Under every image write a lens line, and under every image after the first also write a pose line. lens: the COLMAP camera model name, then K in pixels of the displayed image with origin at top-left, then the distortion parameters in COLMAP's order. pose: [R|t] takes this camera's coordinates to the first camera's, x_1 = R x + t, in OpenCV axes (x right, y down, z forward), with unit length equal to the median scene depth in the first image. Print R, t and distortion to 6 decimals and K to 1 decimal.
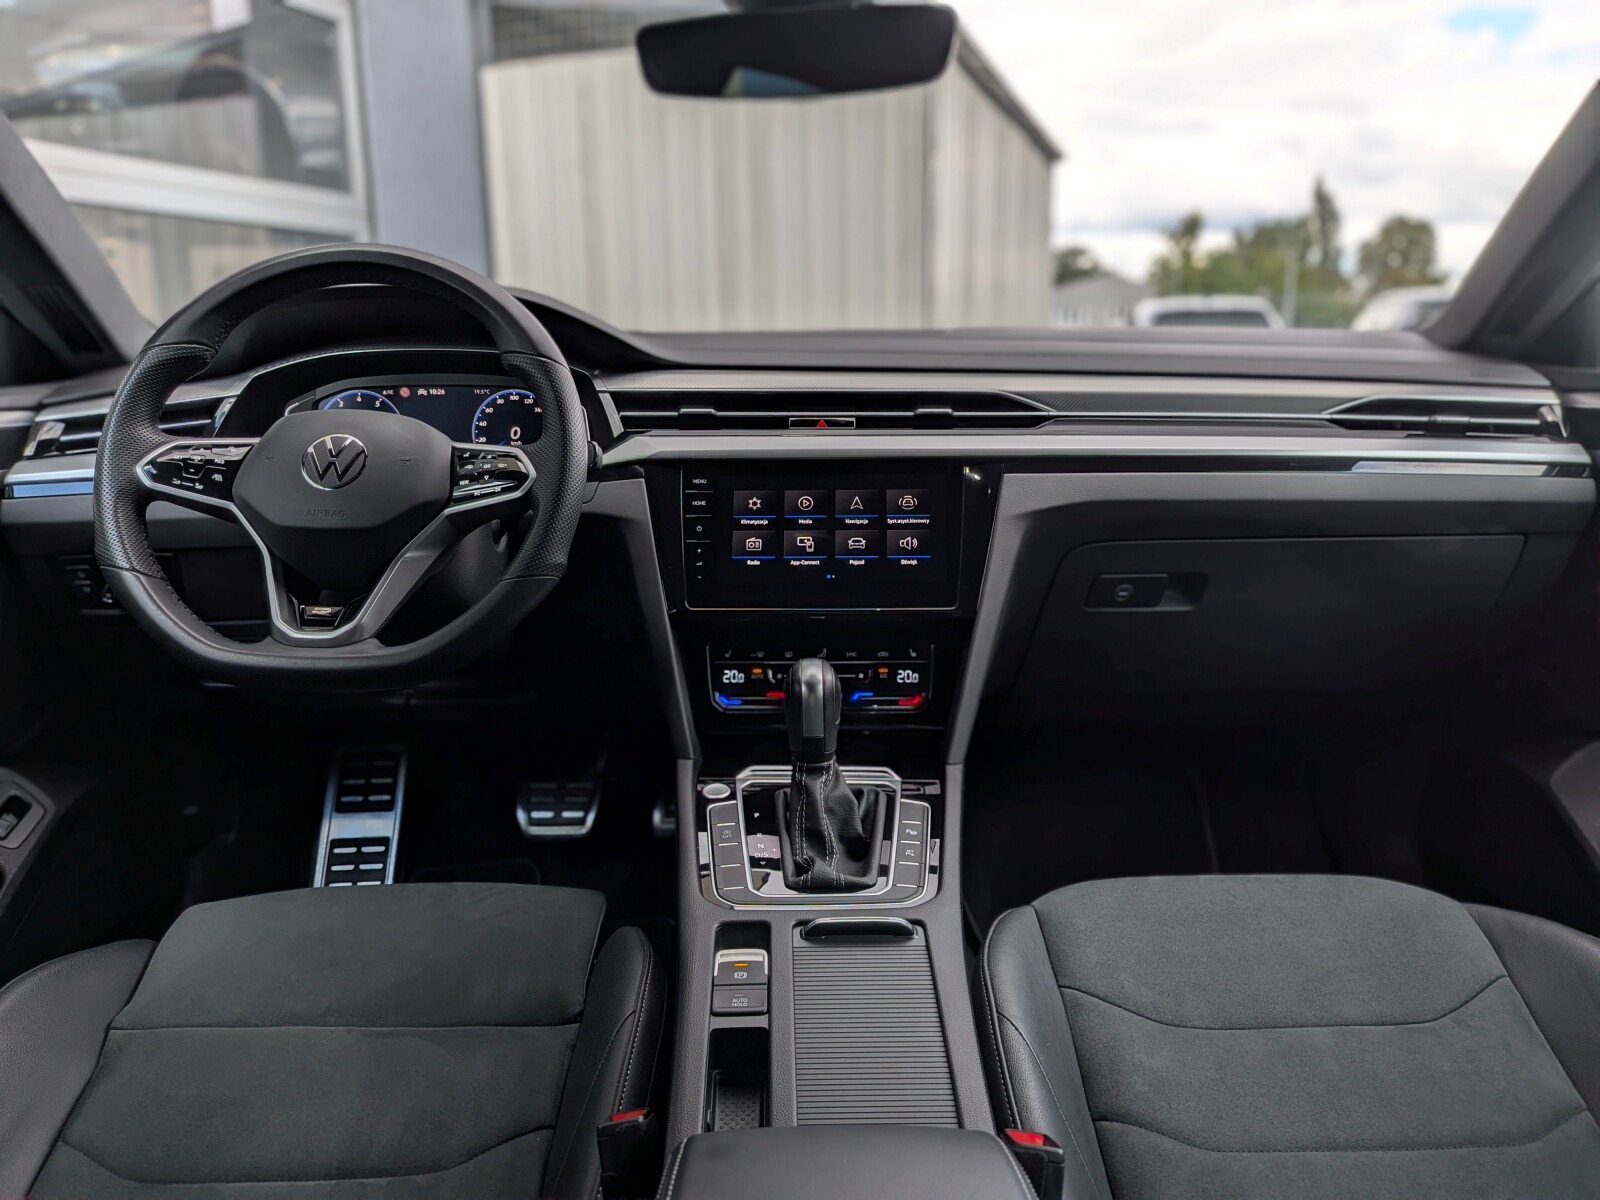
lens RADIAL K [[1158.6, 0, 809.0], [0, 1158.6, 589.1], [0, 0, 1]] dist [0.065910, -0.121564]
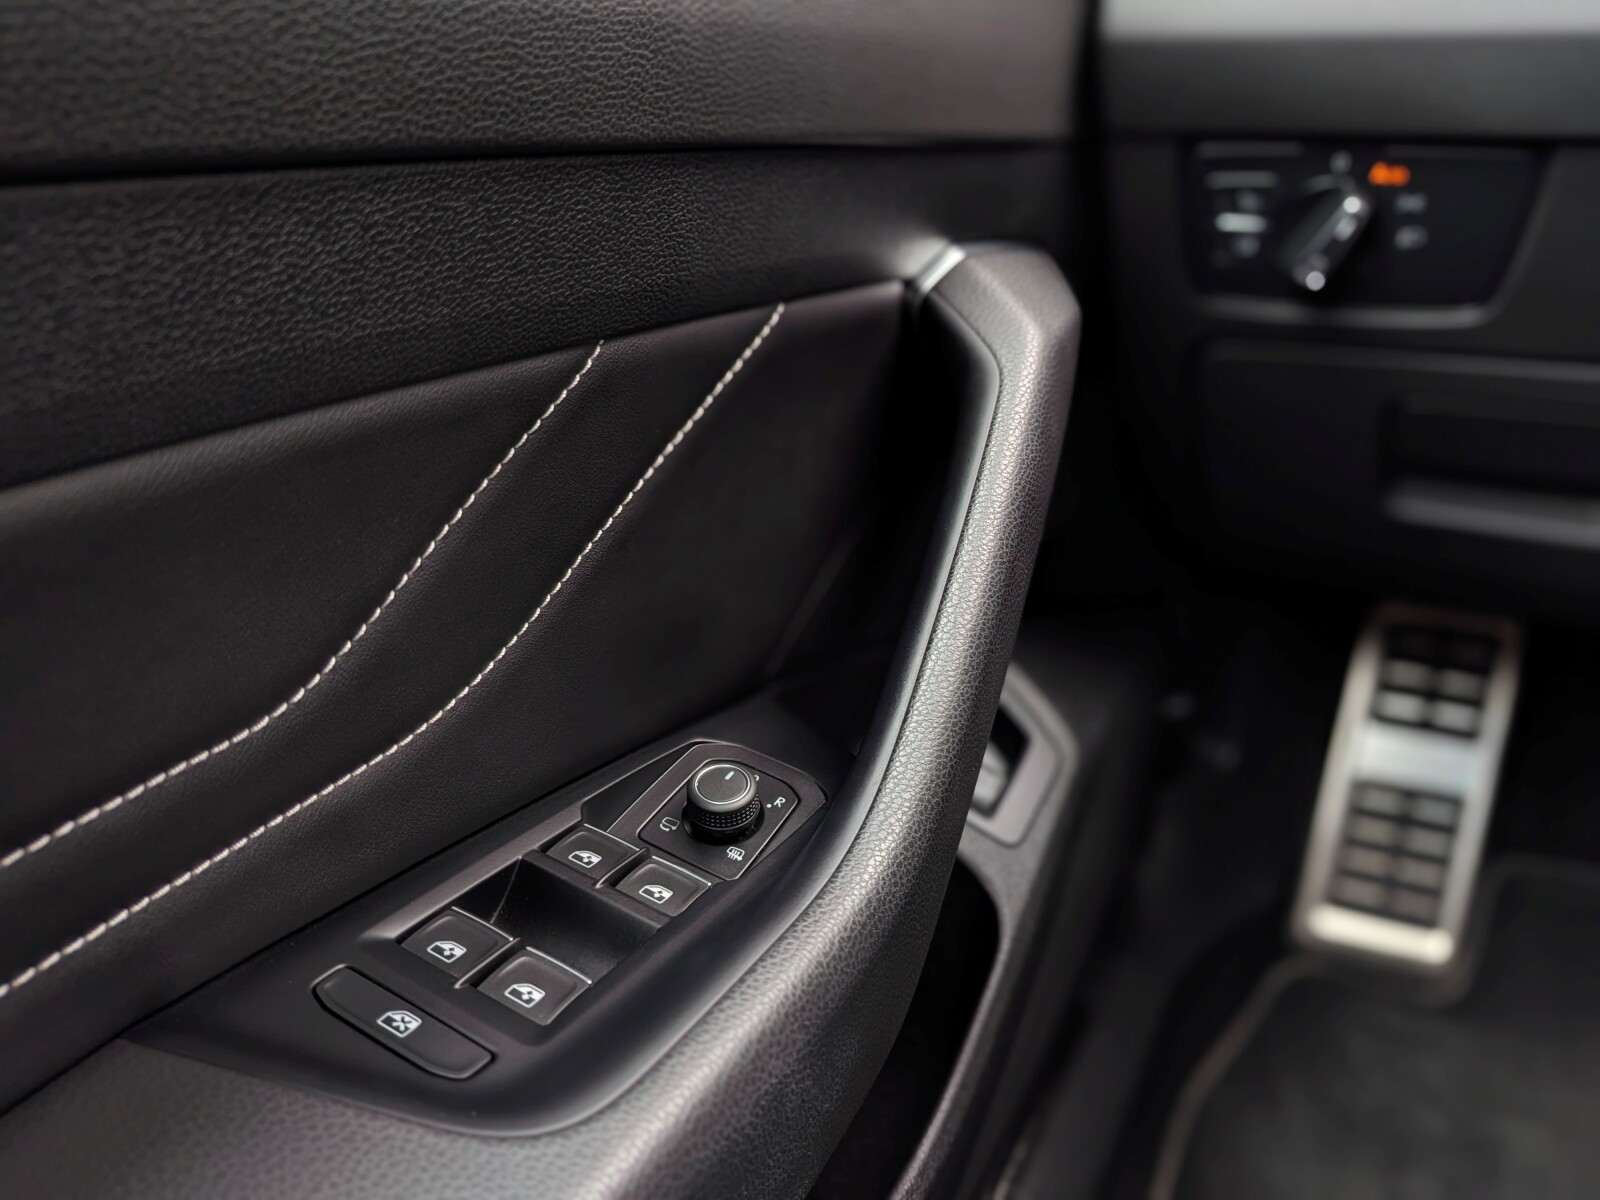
lens RADIAL K [[1158.6, 0, 806.3], [0, 1158.6, 588.3], [0, 0, 1]] dist [0.065910, -0.121564]
pose [[0.866105, 0.199849, -0.458173, -0.557809], [-0.092041, 0.964687, 0.246793, 0.028561], [0.491315, -0.171578, 0.853915, 0.593013]]
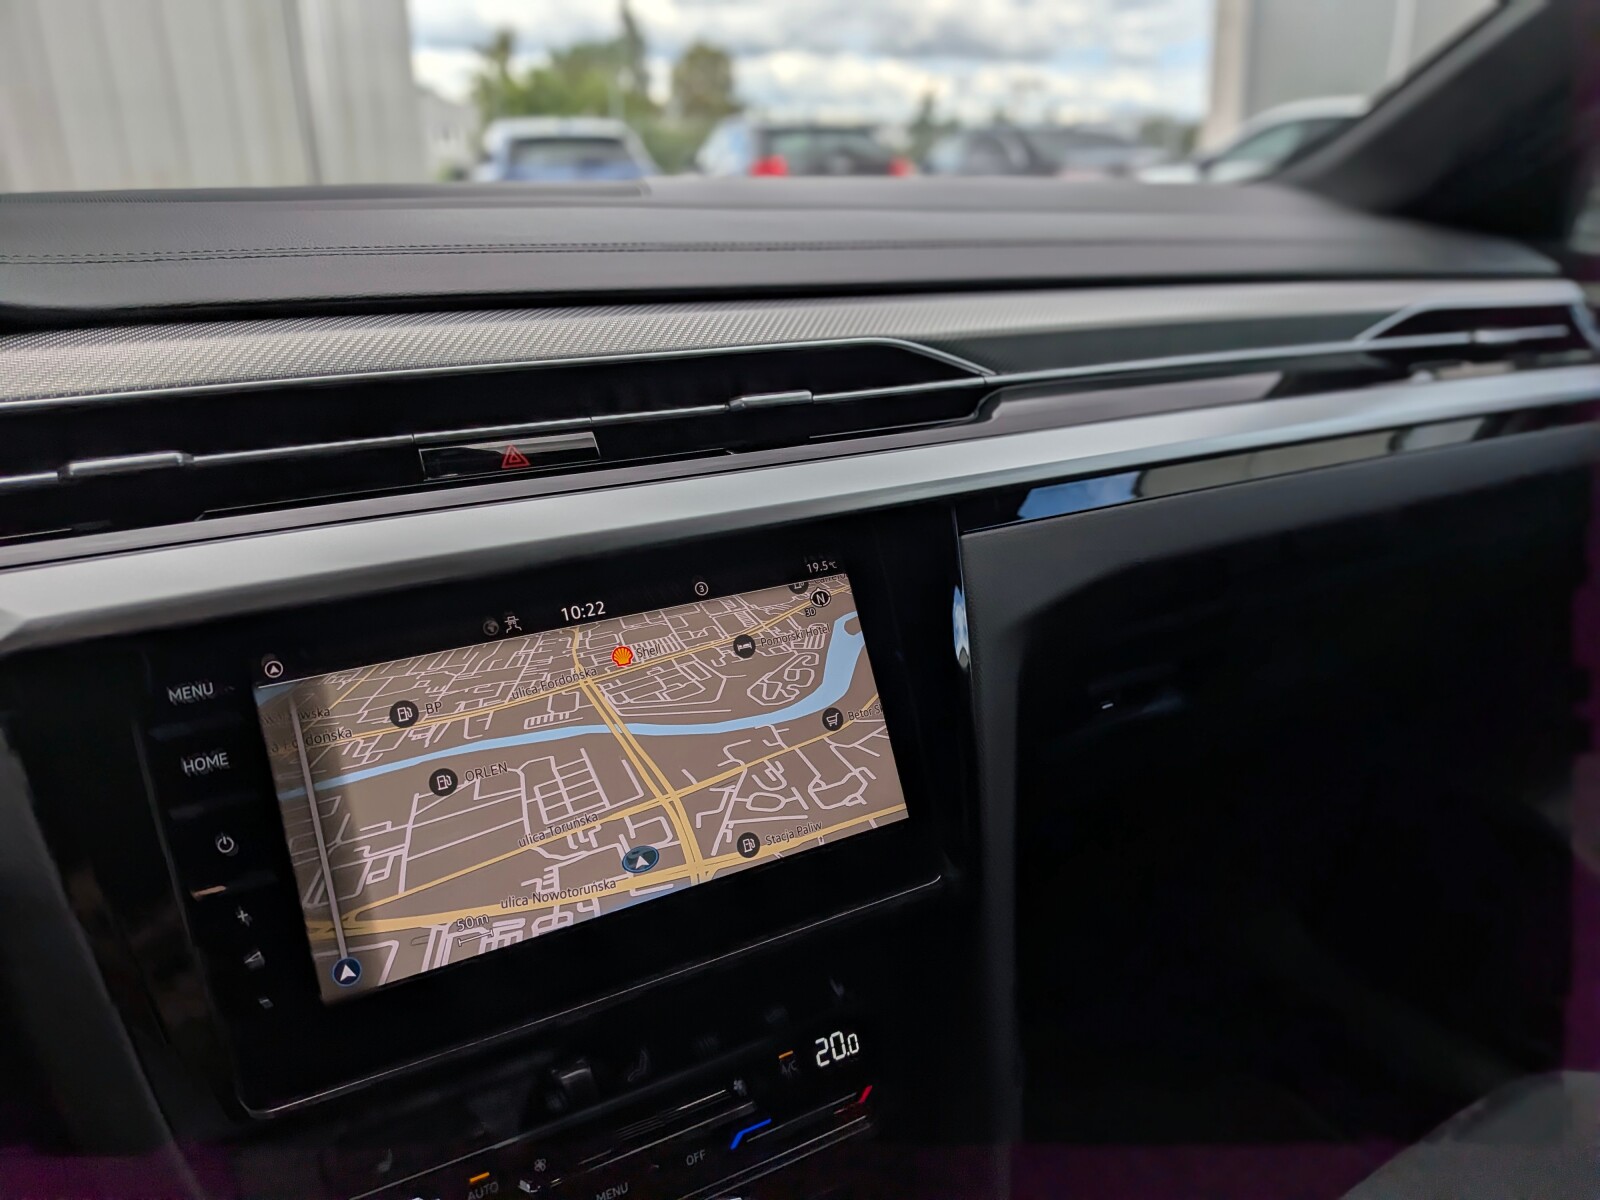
lens RADIAL K [[1158.6, 0, 799.3], [0, 1158.6, 597.1], [0, 0, 1]] dist [0.065910, -0.121564]
pose [[0.860698, -0.177091, 0.477324, -0.100688], [0.106999, 0.979535, 0.170478, -0.158425], [-0.497746, -0.095657, 0.862032, 0.647328]]
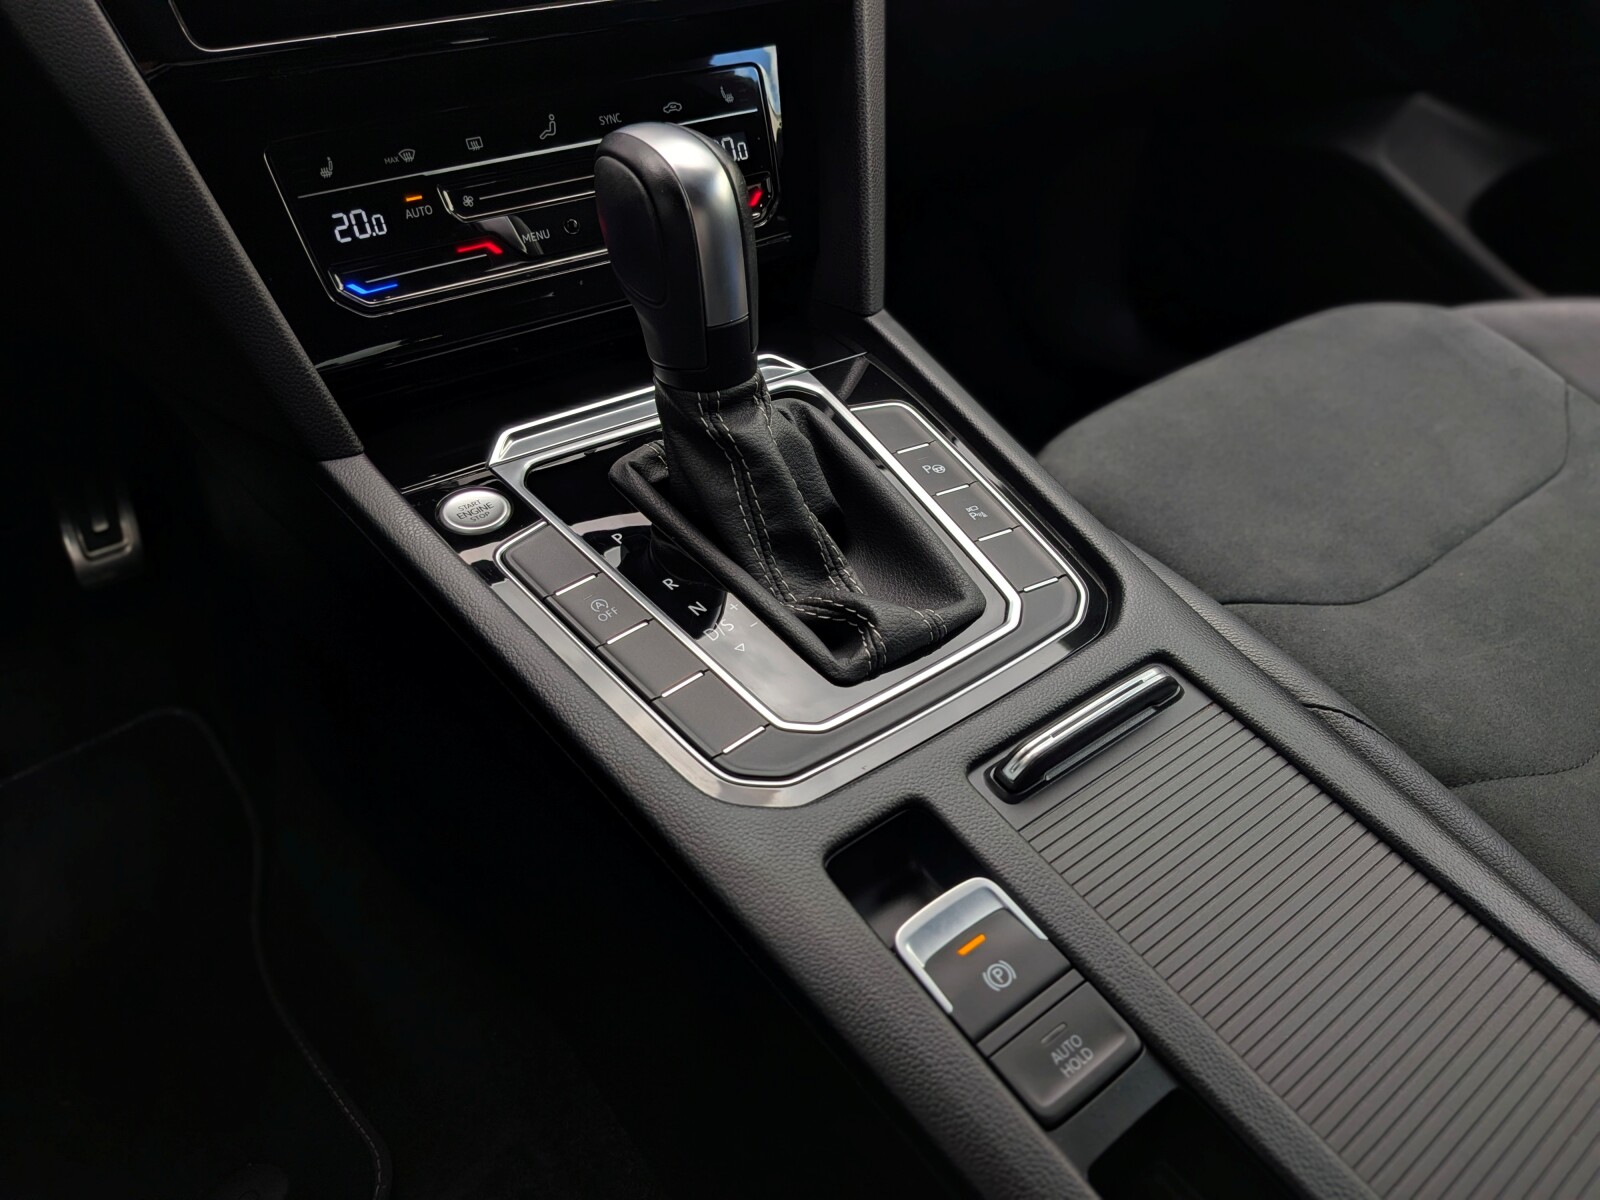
lens RADIAL K [[1158.6, 0, 776.8], [0, 1158.6, 587.3], [0, 0, 1]] dist [0.065910, -0.121564]
pose [[0.807136, -0.347897, 0.476969, -0.184428], [0.131114, 0.893378, 0.429749, 0.032936], [-0.575622, -0.284329, 0.766692, 0.569560]]
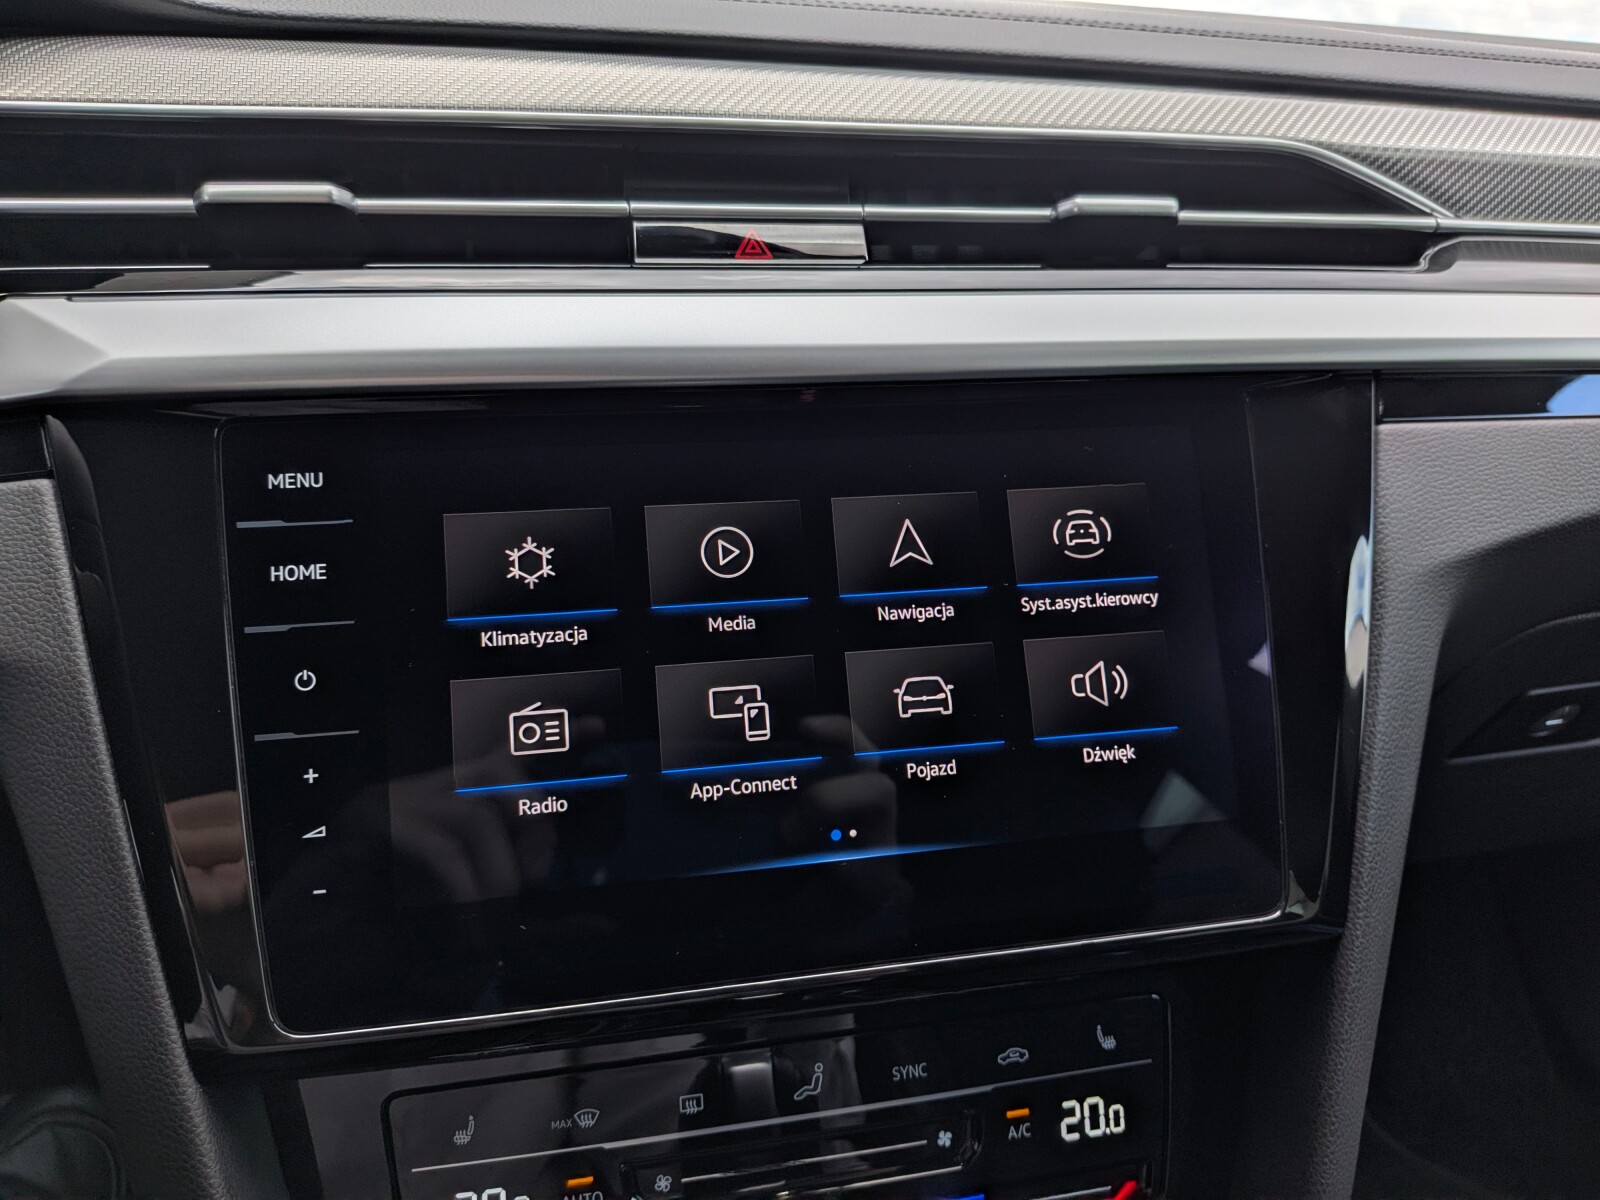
lens RADIAL K [[1158.6, 0, 828.4], [0, 1158.6, 589.3], [0, 0, 1]] dist [0.065910, -0.121564]
pose [[0.969980, -0.061345, 0.235319, -0.044169], [0.024047, 0.987113, 0.158208, -0.108487], [-0.241992, -0.147800, 0.958955, 0.737954]]
